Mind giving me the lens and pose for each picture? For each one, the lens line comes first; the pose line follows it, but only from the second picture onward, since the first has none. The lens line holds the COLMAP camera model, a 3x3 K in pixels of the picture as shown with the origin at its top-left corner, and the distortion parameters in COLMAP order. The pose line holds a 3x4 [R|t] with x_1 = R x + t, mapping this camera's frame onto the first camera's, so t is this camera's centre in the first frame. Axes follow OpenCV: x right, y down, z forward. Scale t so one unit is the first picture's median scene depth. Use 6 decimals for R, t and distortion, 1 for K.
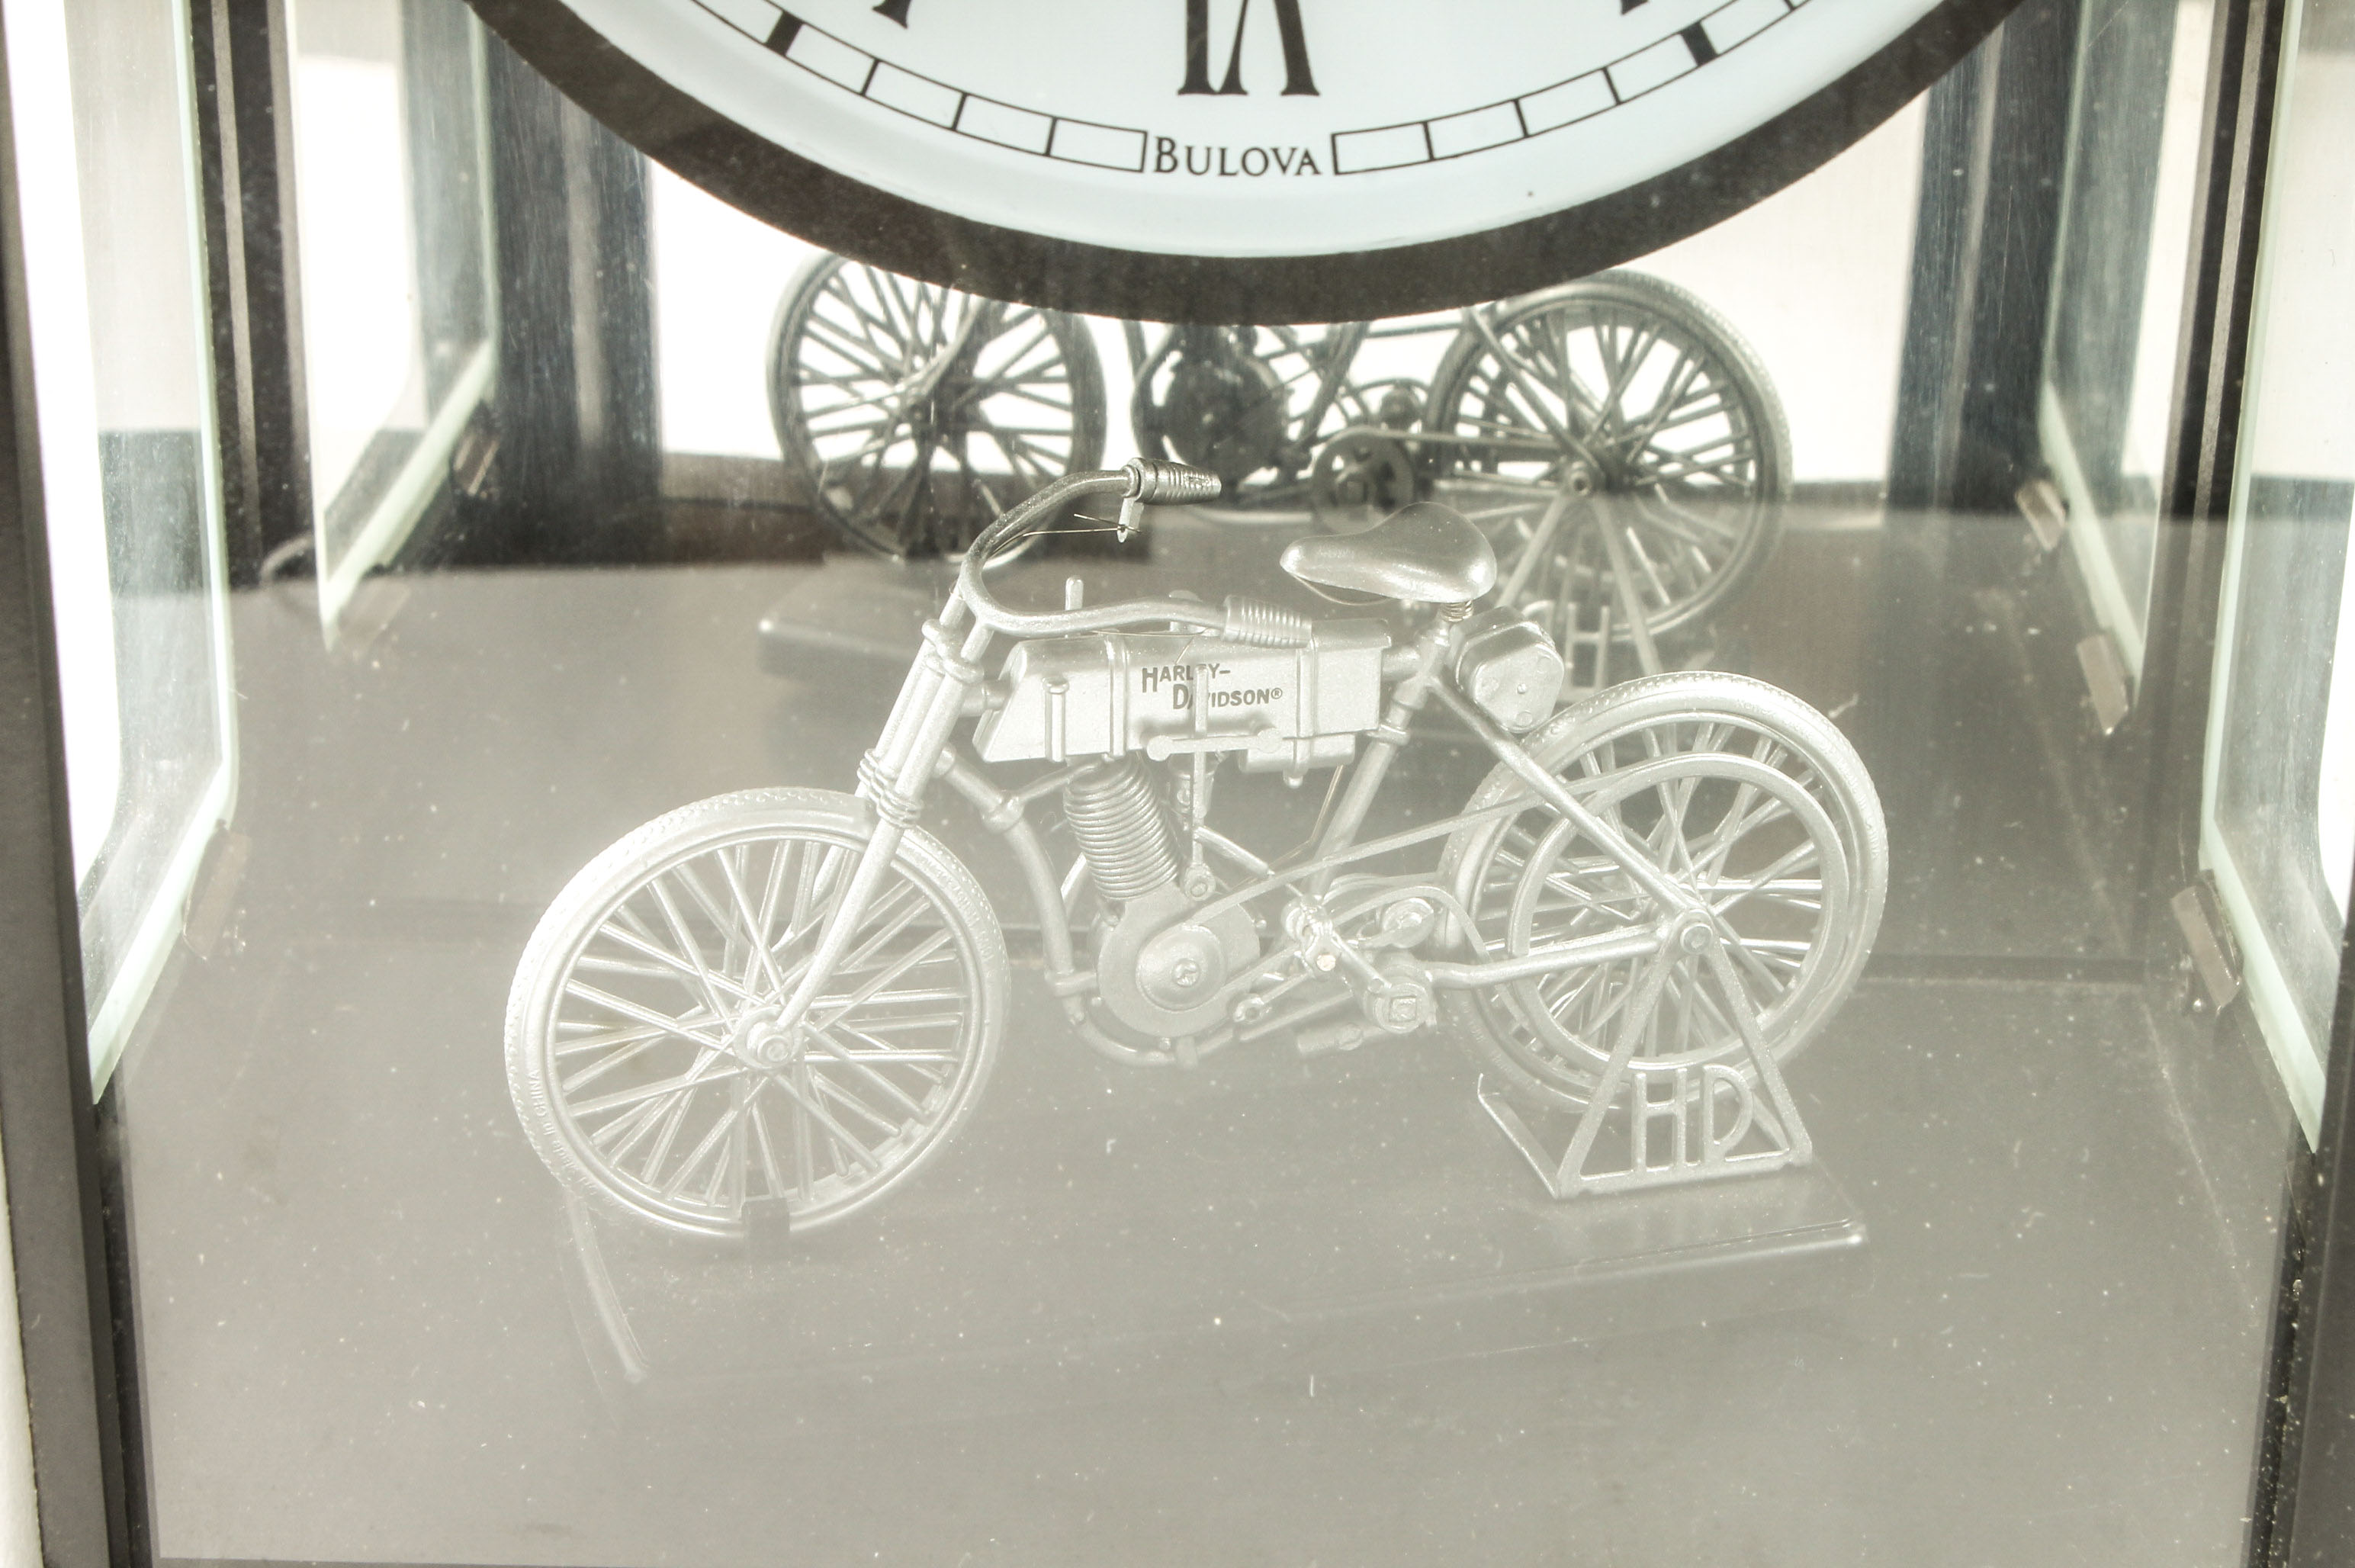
lens RADIAL K [[5089.9, 0, 1168.5], [0, 5089.9, 794.6], [0, 0, 1]] dist [0.073496, 0.000000]
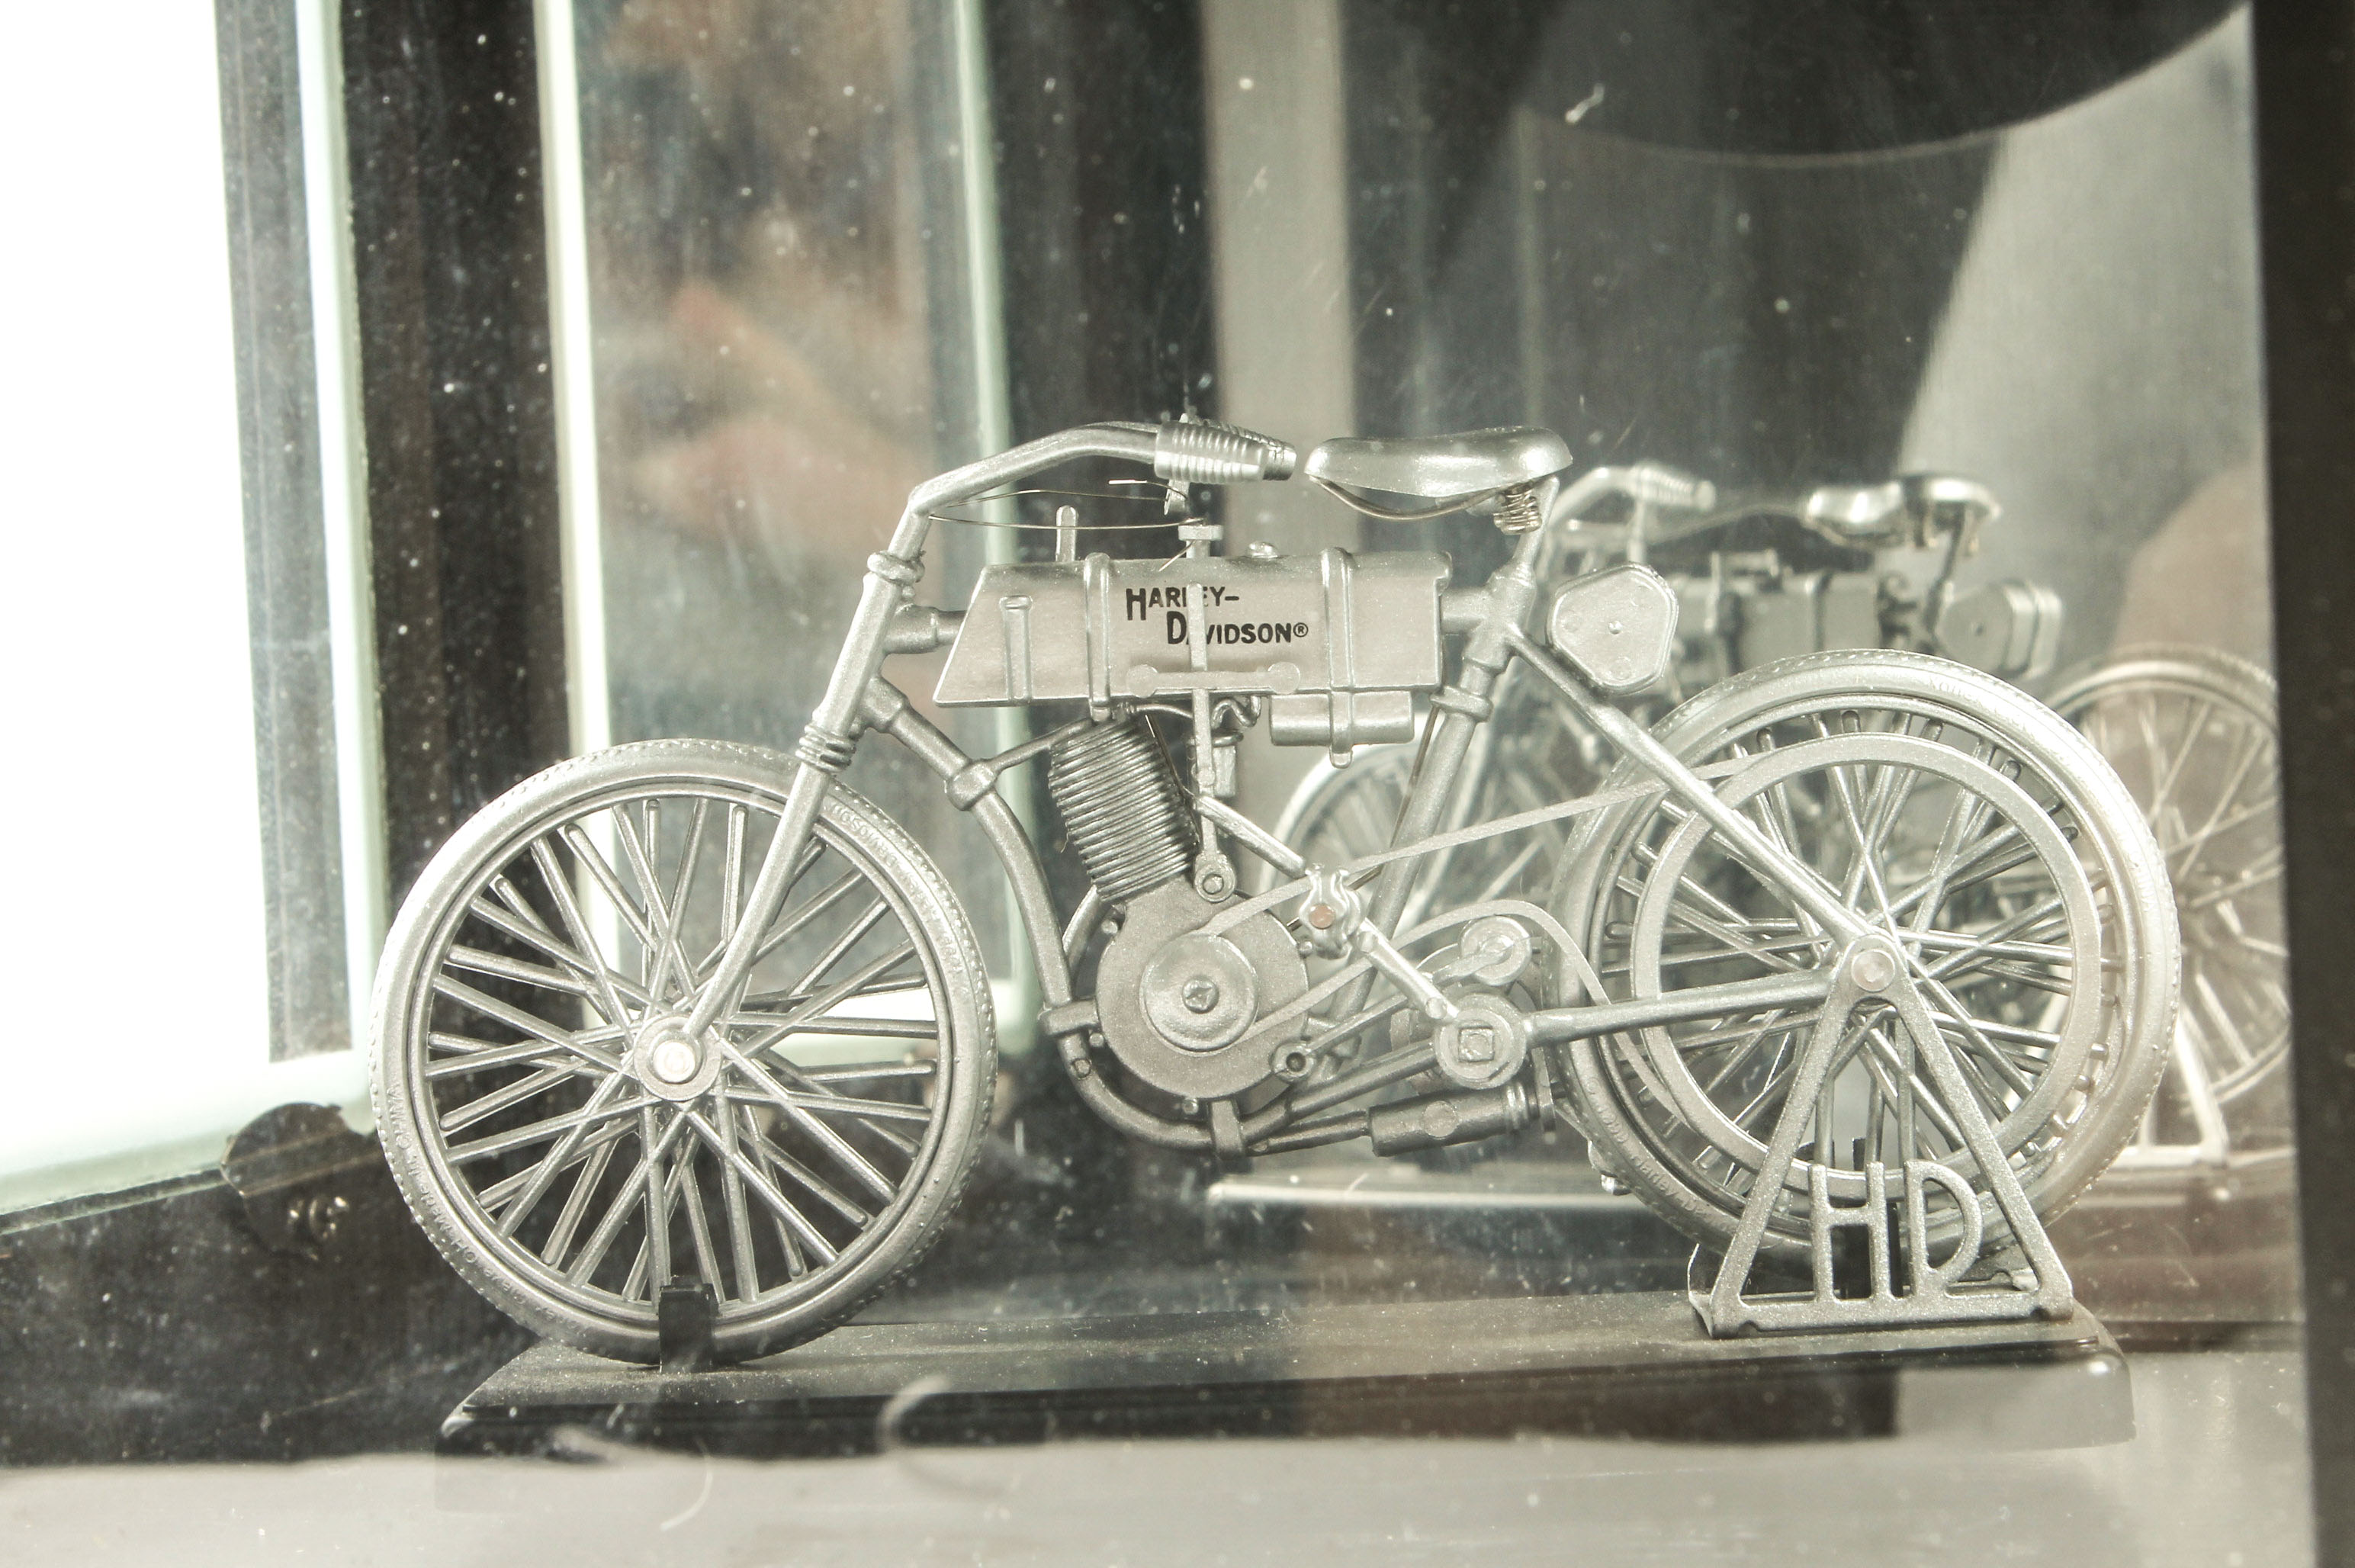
lens RADIAL K [[5557.6, 0, 1179.0], [0, 5557.6, 782.5], [0, 0, 1]] dist [0.047328, 0.000000]
pose [[0.951718, -0.053355, -0.302300, 0.261864], [-0.062217, 0.930813, -0.360162, 0.313868], [0.300601, 0.361581, 0.882552, 0.218947]]
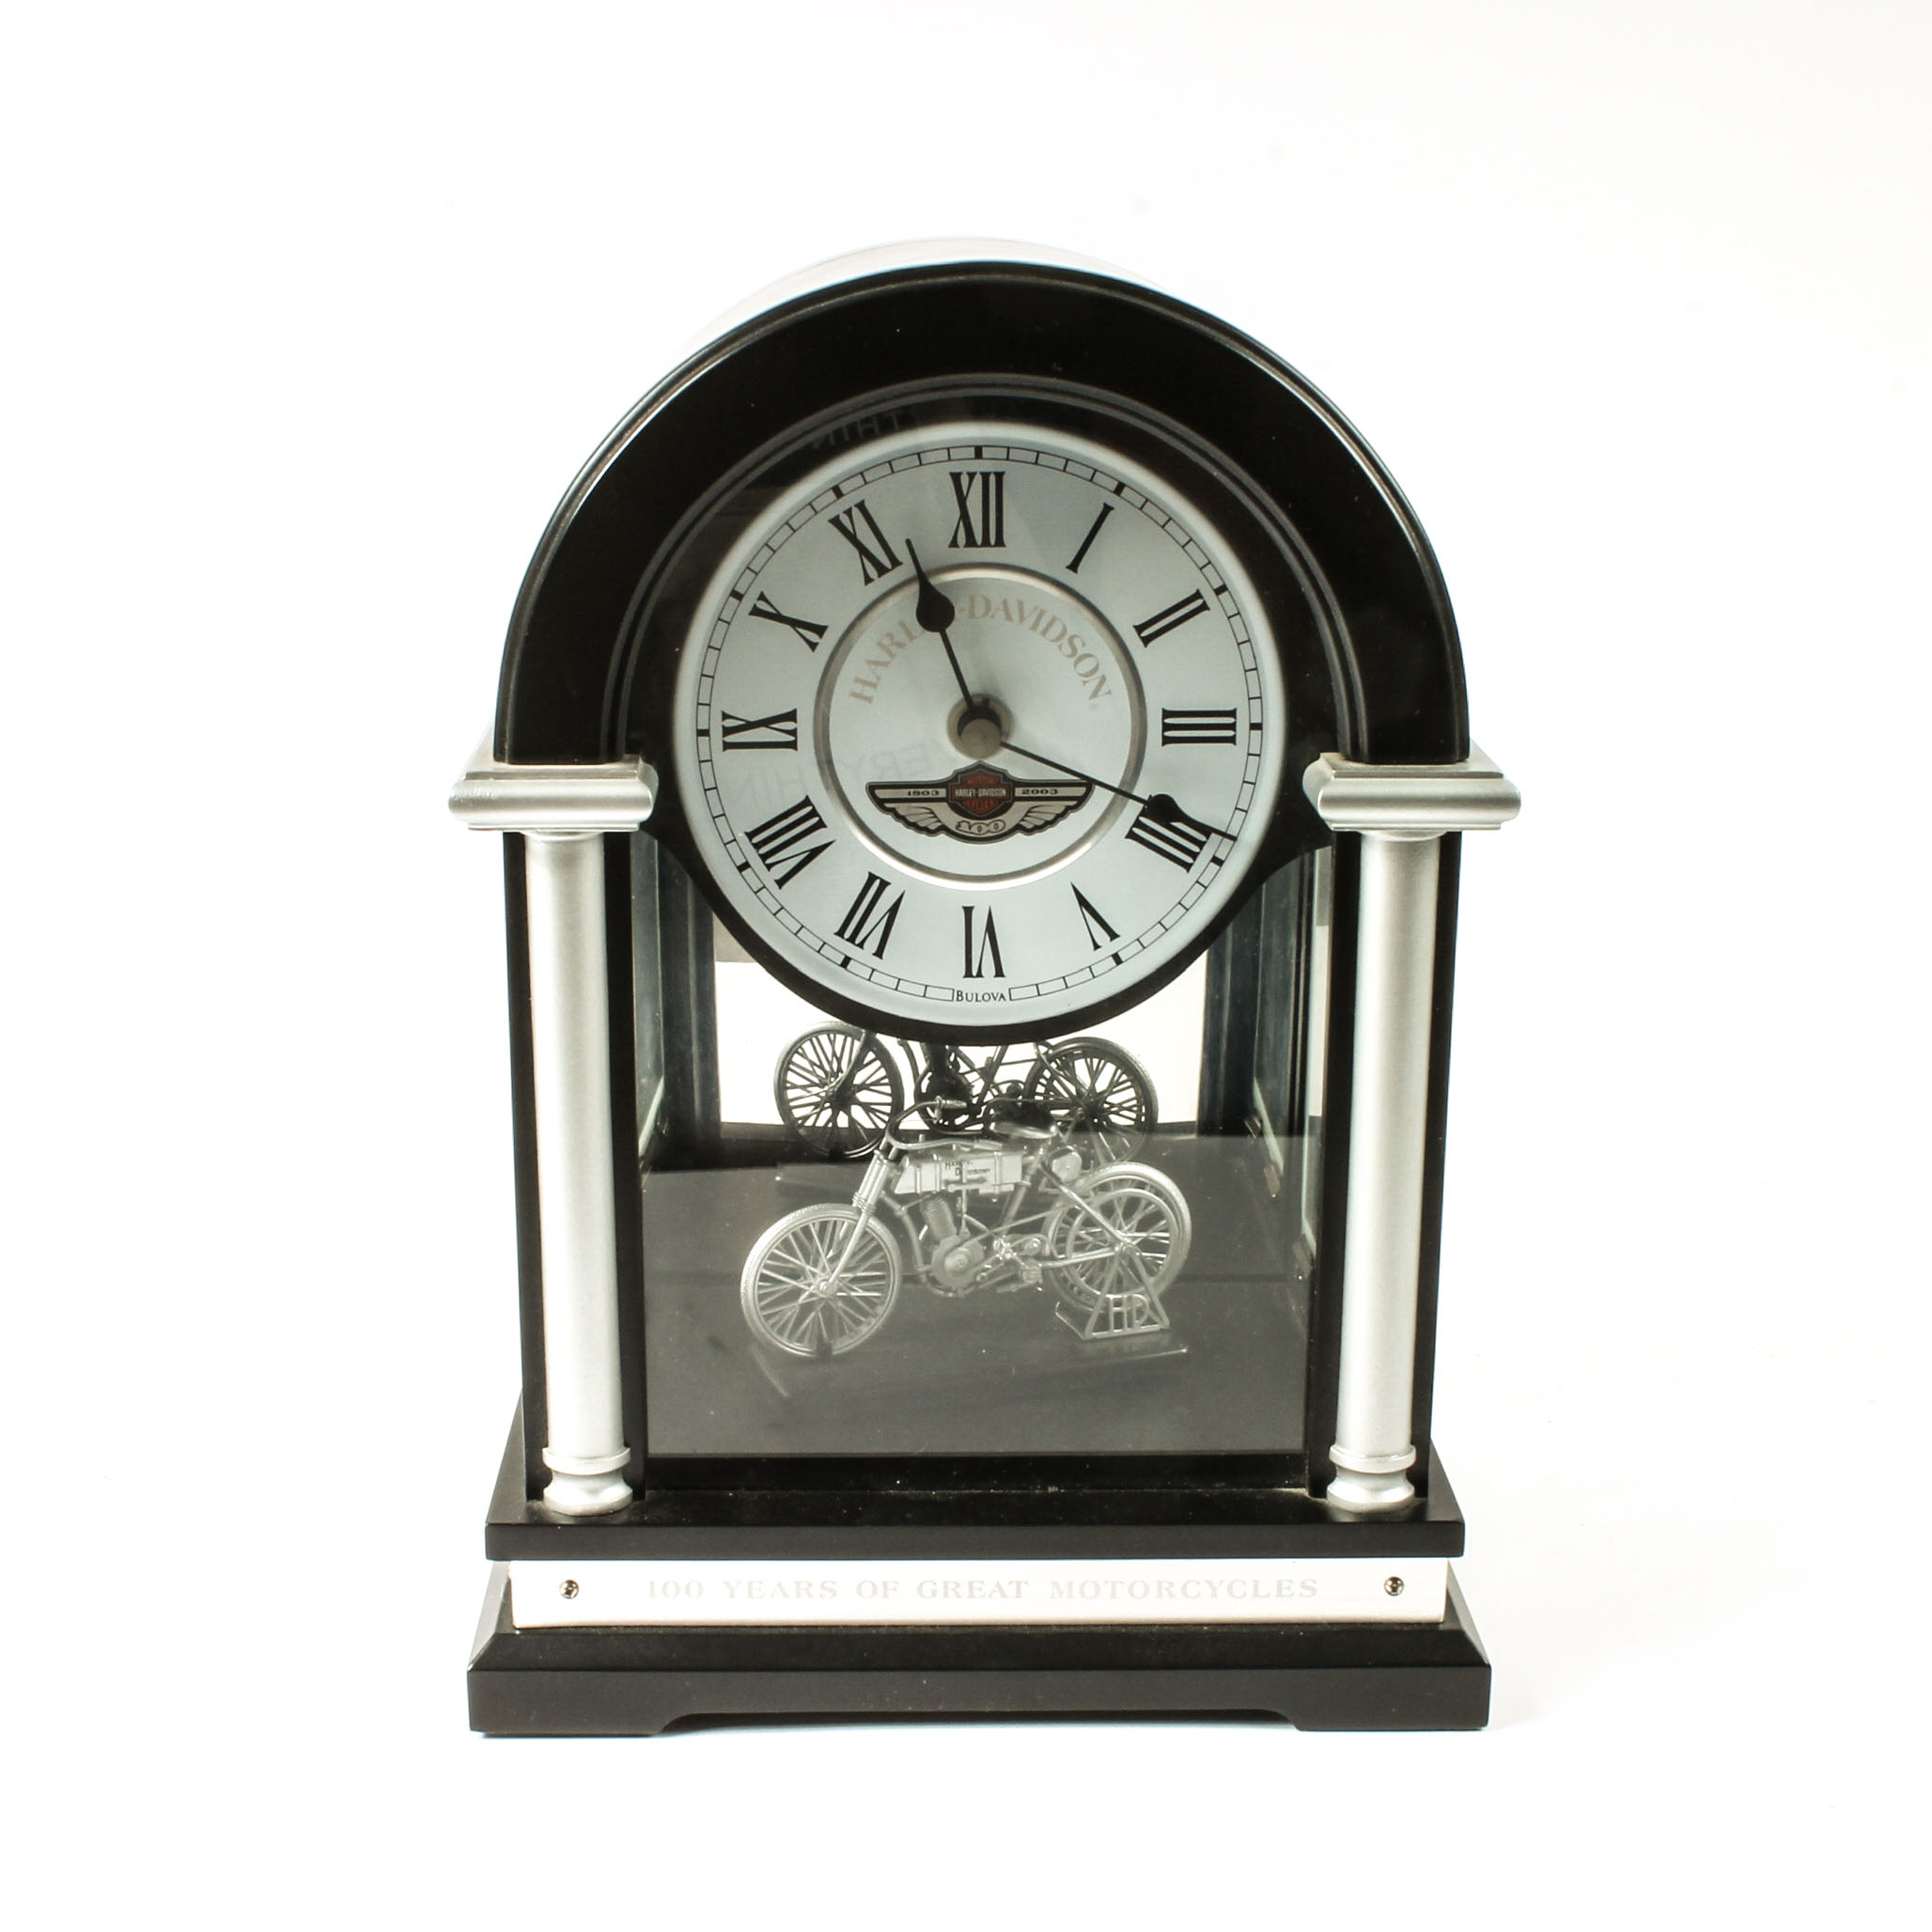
lens RADIAL K [[3142.8, 0, 883.6], [0, 3142.8, 955.1], [0, 0, 1]] dist [-0.136352, 0.000000]
pose [[0.999379, -0.023180, 0.026522, -0.087011], [0.026754, 0.989289, -0.143499, 0.118789], [-0.022911, 0.144120, 0.989295, -0.867164]]
